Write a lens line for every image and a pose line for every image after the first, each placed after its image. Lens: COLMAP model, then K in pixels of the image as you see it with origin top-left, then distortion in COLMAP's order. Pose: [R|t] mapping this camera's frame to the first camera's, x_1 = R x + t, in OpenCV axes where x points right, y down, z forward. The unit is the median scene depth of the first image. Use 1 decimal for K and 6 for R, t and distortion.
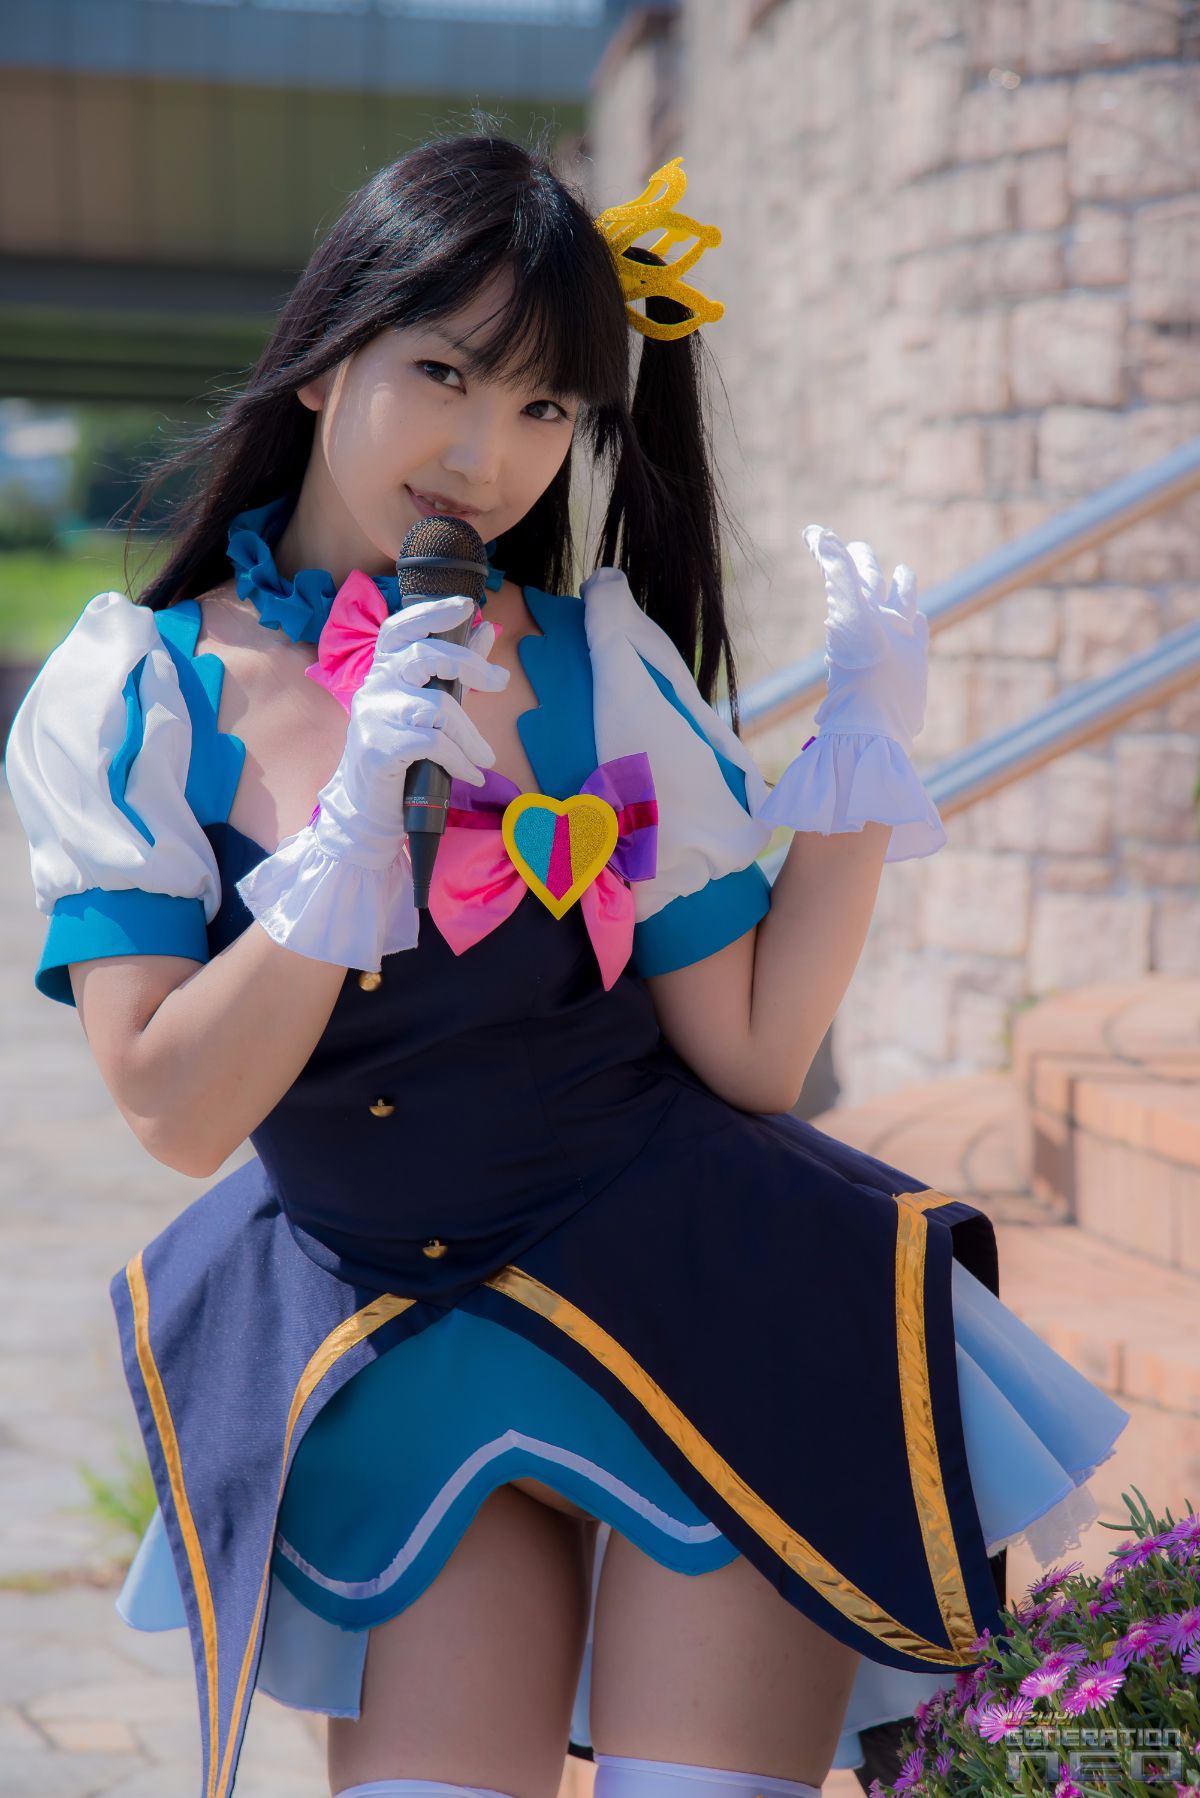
lens RADIAL K [[5286.4, 0, 563.9], [0, 5286.4, 888.8], [0, 0, 1]] dist [1.048145, 0.000000]
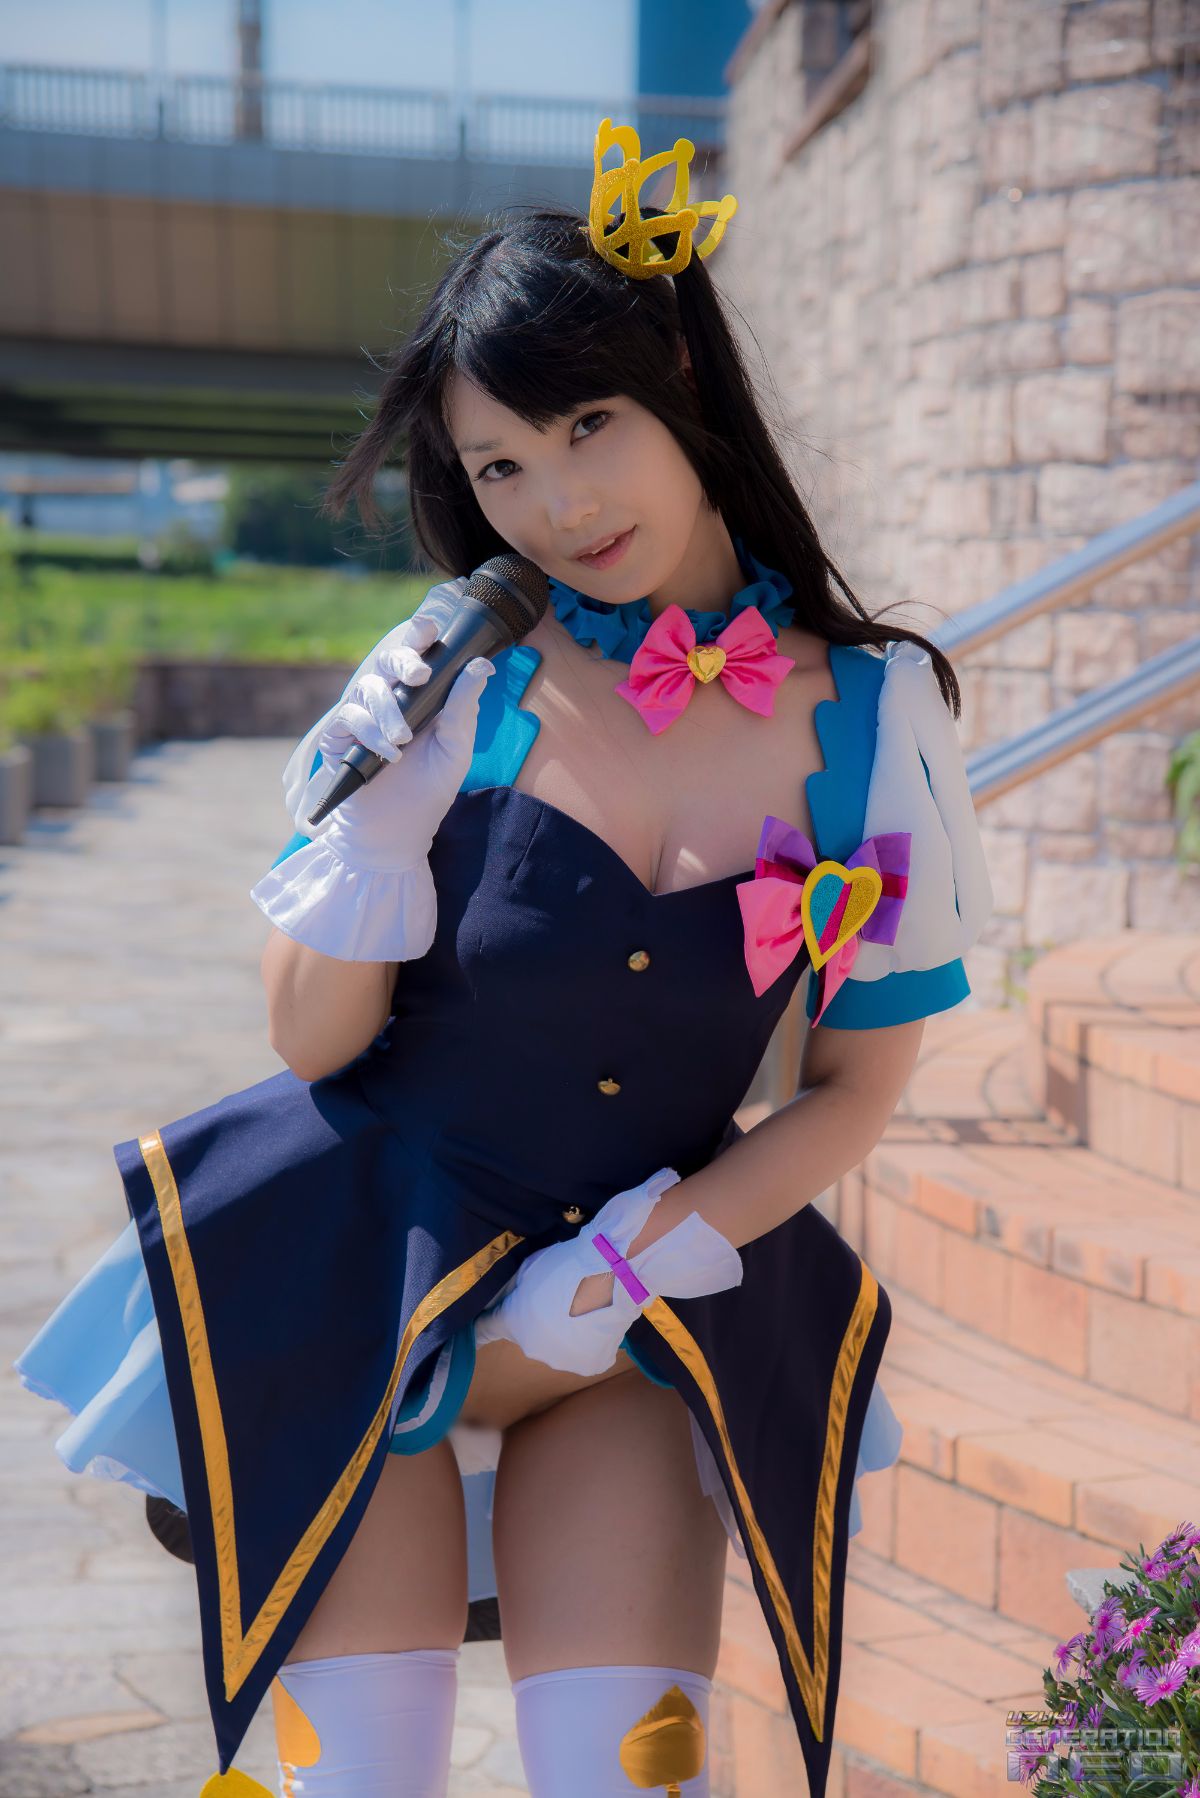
lens RADIAL K [[4062.1, 0, 573.2], [0, 4062.1, 897.9], [0, 0, 1]] dist [0.654472, 0.000000]
pose [[0.999971, 0.005202, -0.005602, -0.011020], [-0.005117, 0.999874, 0.015048, -0.004748], [0.005679, -0.015019, 0.999871, 0.064865]]
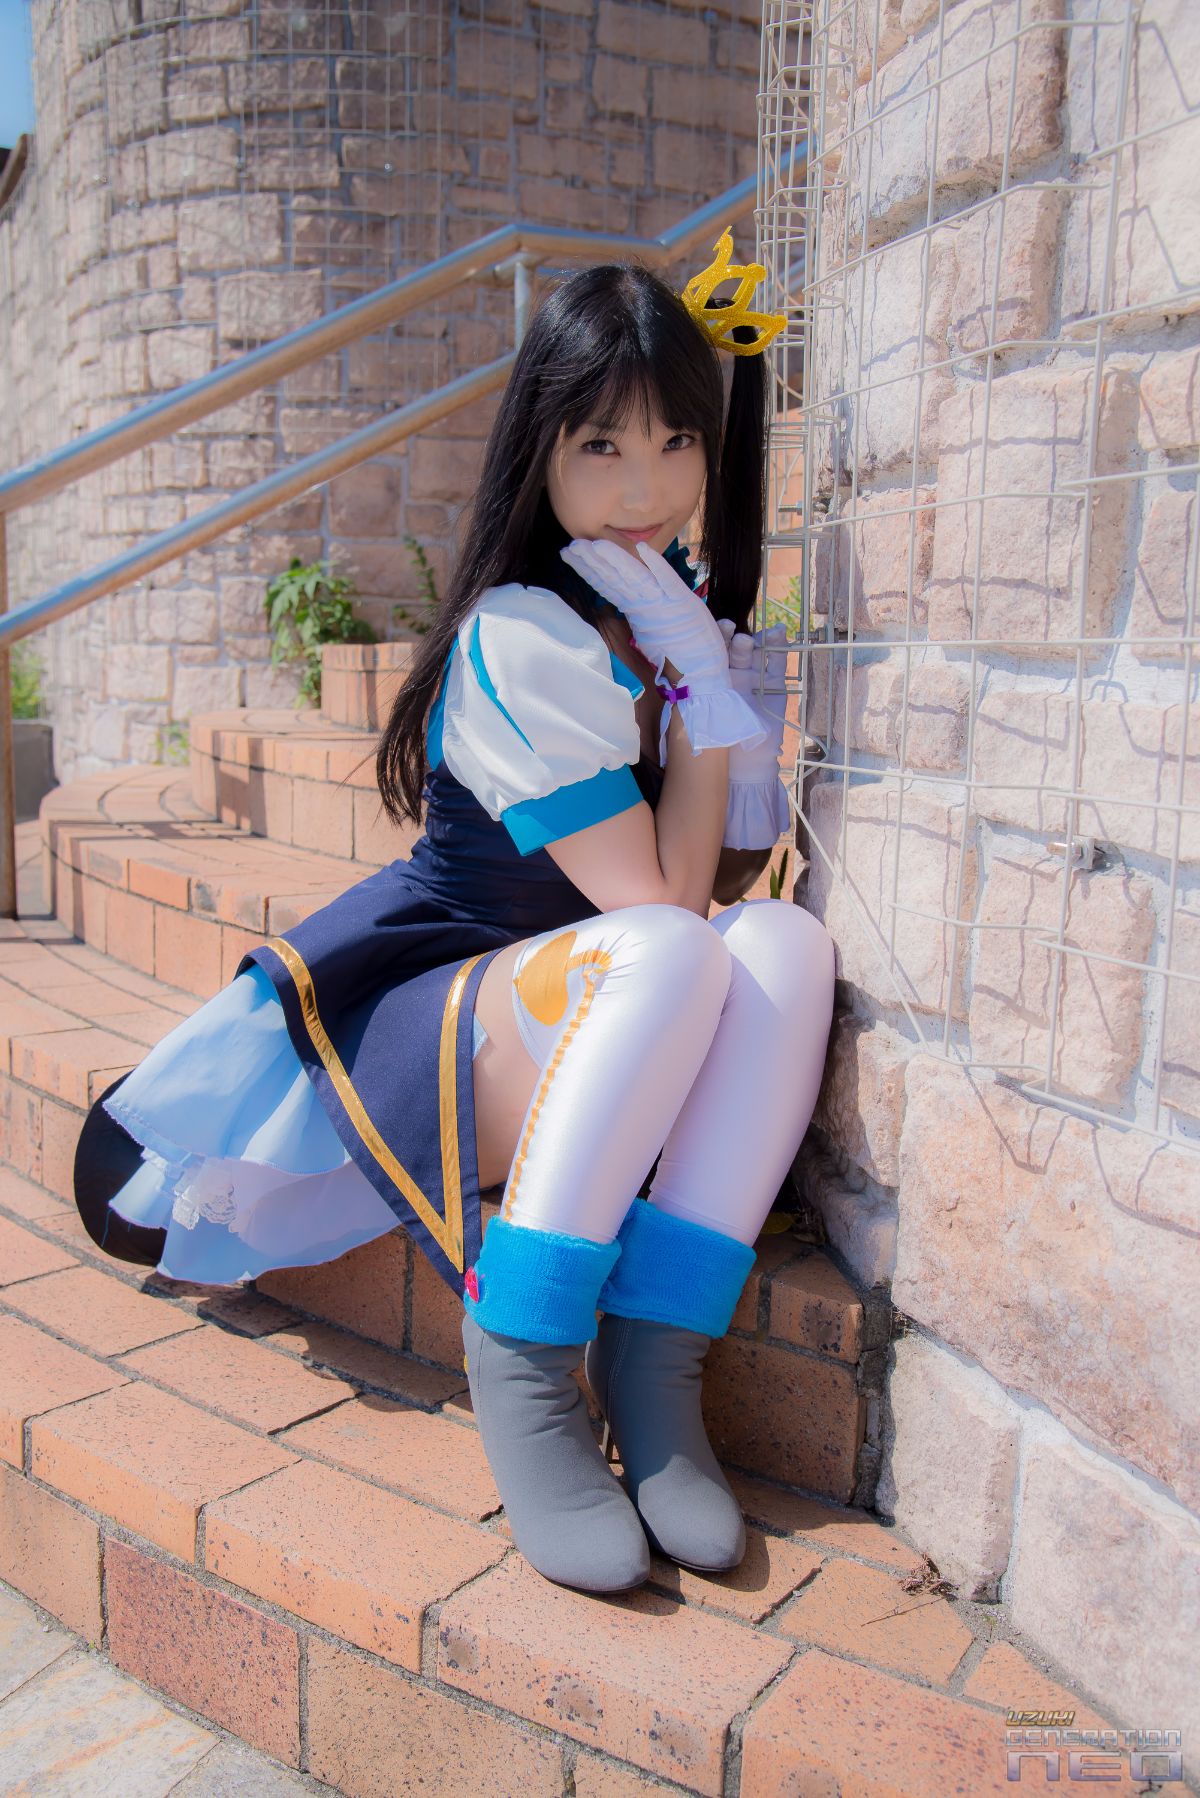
lens RADIAL K [[1681.5, 0, 597.1], [0, 1681.5, 887.4], [0, 0, 1]] dist [0.072717, 0.000000]
pose [[0.927314, -0.034194, 0.372718, 0.004890], [0.004315, 0.996729, 0.080706, 0.030823], [-0.374259, -0.073231, 0.924428, 0.412053]]
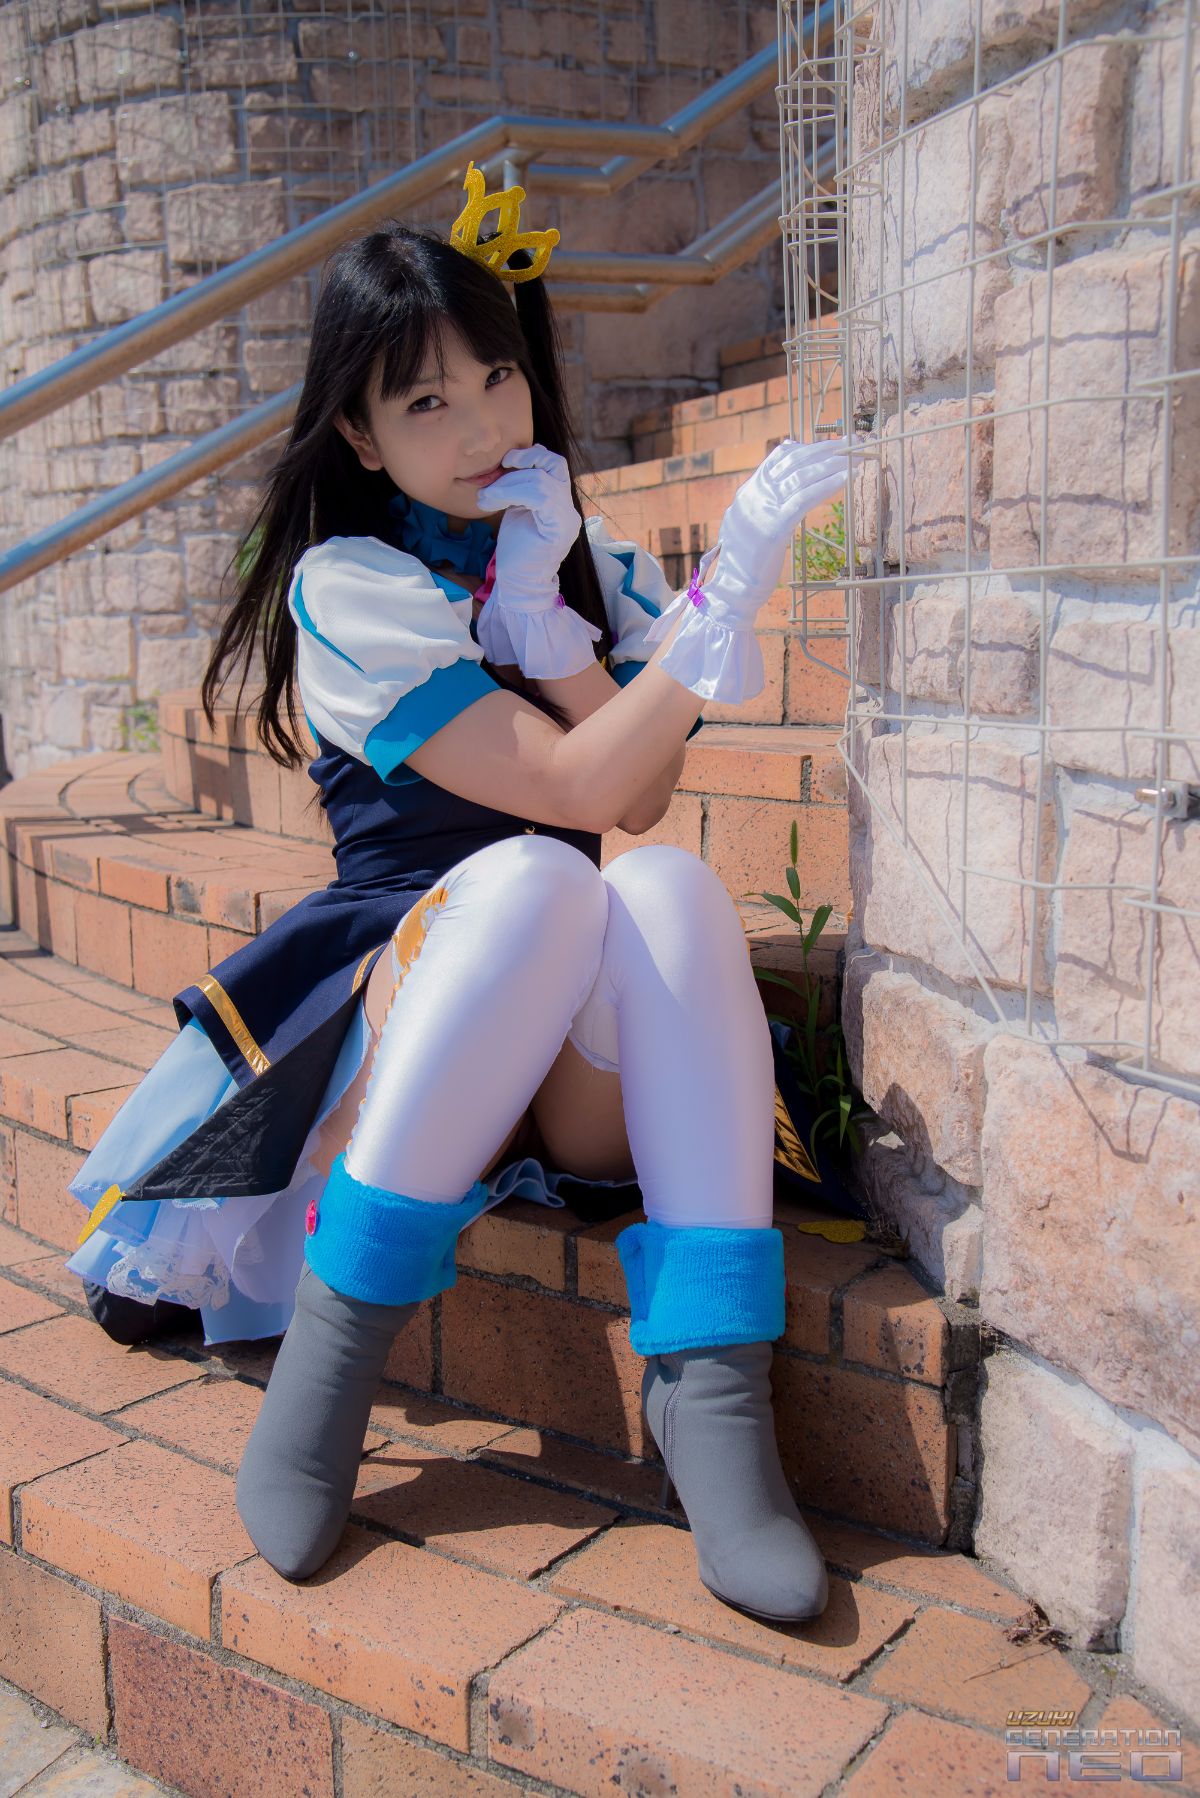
lens RADIAL K [[1906.6, 0, 598.8], [0, 1906.6, 887.2], [0, 0, 1]] dist [0.136472, 0.000000]
pose [[0.929788, -0.076016, 0.360161, 0.003423], [0.047221, 0.994992, 0.088100, 0.031313], [-0.365054, -0.064908, 0.928721, 0.409896]]
